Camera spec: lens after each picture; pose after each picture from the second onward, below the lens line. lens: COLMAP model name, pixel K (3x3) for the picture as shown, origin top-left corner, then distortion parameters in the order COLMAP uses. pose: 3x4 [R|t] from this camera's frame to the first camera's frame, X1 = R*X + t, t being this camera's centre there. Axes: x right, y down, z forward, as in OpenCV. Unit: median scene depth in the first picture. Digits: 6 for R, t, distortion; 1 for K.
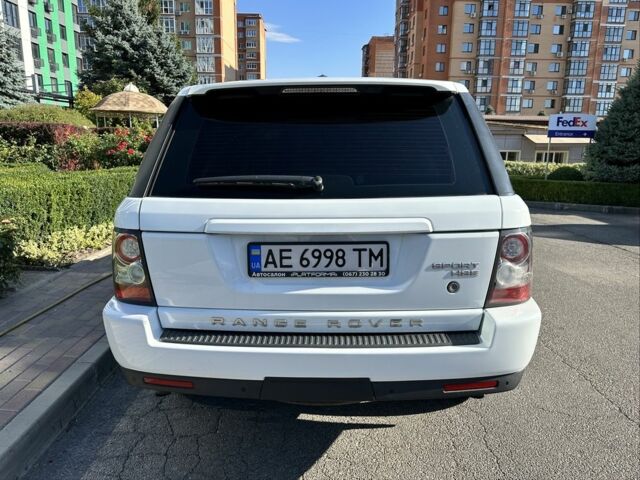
lens RADIAL K [[470.9, 0, 315.2], [0, 470.9, 240.4], [0, 0, 1]] dist [0.006972, -0.006618]
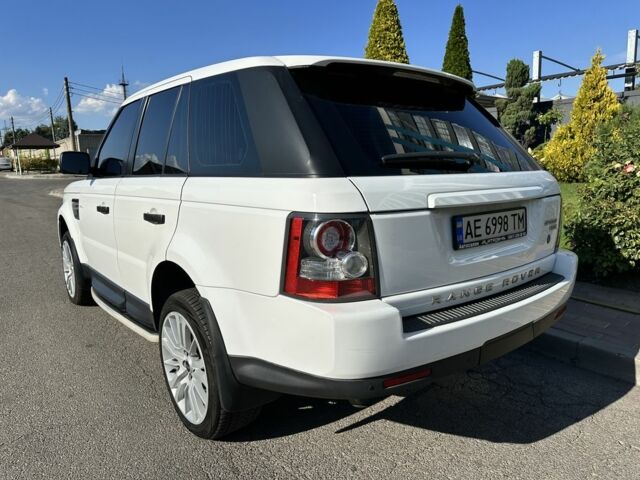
lens RADIAL K [[470.9, 0, 315.2], [0, 470.9, 240.4], [0, 0, 1]] dist [0.006972, -0.006618]
pose [[0.767429, -0.103921, 0.632656, -0.078057], [0.130268, 0.991467, 0.004842, 0.000954], [-0.627761, 0.078699, 0.774418, 0.031158]]
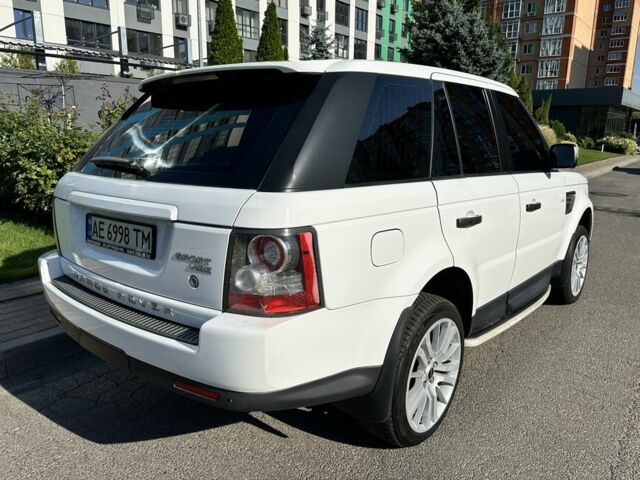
lens RADIAL K [[496.6, 0, 320.0], [0, 496.6, 240.0], [0, 0, 1]] dist [0.004274, 0.000245]
pose [[0.791693, 0.132509, -0.596375, 0.082764], [-0.131313, 0.990286, 0.045713, -0.004822], [0.596639, 0.042121, 0.801403, 0.026634]]
